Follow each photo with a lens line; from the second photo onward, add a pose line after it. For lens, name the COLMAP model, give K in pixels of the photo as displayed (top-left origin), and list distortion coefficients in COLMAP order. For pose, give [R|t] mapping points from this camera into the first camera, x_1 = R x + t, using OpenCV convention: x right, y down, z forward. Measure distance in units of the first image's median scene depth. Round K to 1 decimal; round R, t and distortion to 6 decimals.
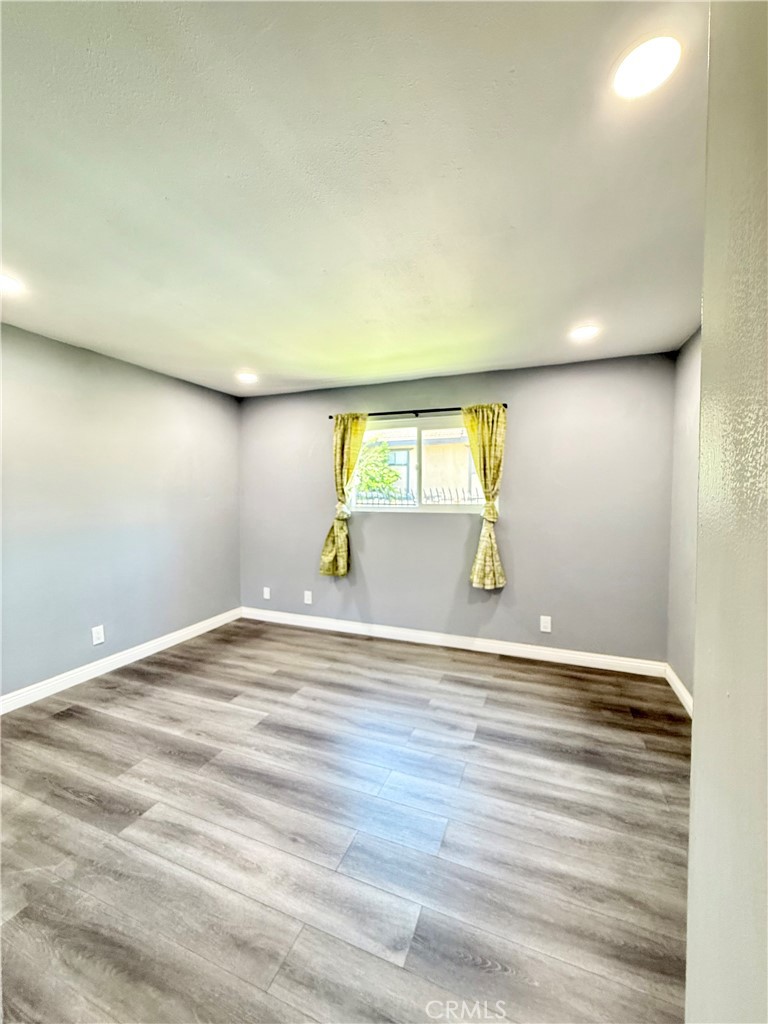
lens RADIAL K [[406.6, 0, 382.6], [0, 406.6, 520.1], [0, 0, 1]] dist [0.000739, -0.000347]
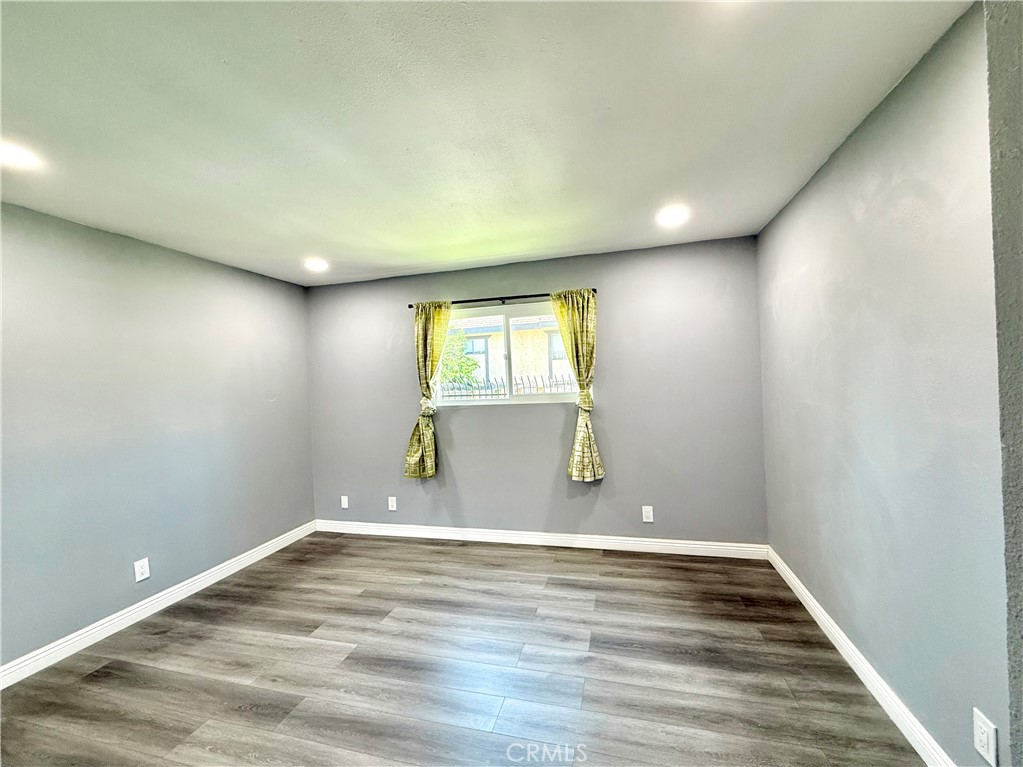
lens RADIAL K [[423.3, 0, 507.8], [0, 423.3, 390.7], [0, 0, 1]] dist [-0.000448, 0.000607]
pose [[0.992565, -0.044688, 0.113217, -0.036350], [0.049562, 0.997945, -0.040609, -0.014816], [-0.111169, 0.045919, 0.992740, 0.035439]]
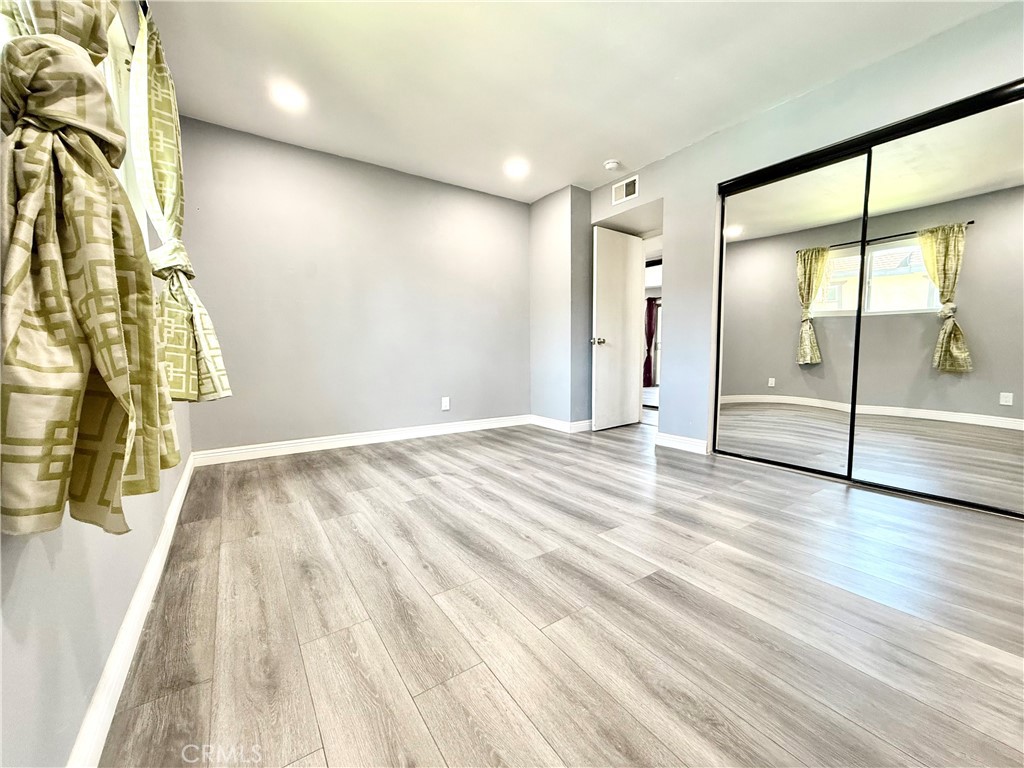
lens RADIAL K [[406.6, 0, 514.8], [0, 406.6, 381.9], [0, 0, 1]] dist [0.000739, -0.000347]
pose [[-0.839635, -0.040146, 0.541665, -0.514951], [0.036113, 0.990932, 0.129422, 0.109412], [-0.541949, 0.128229, -0.830571, 1.581140]]
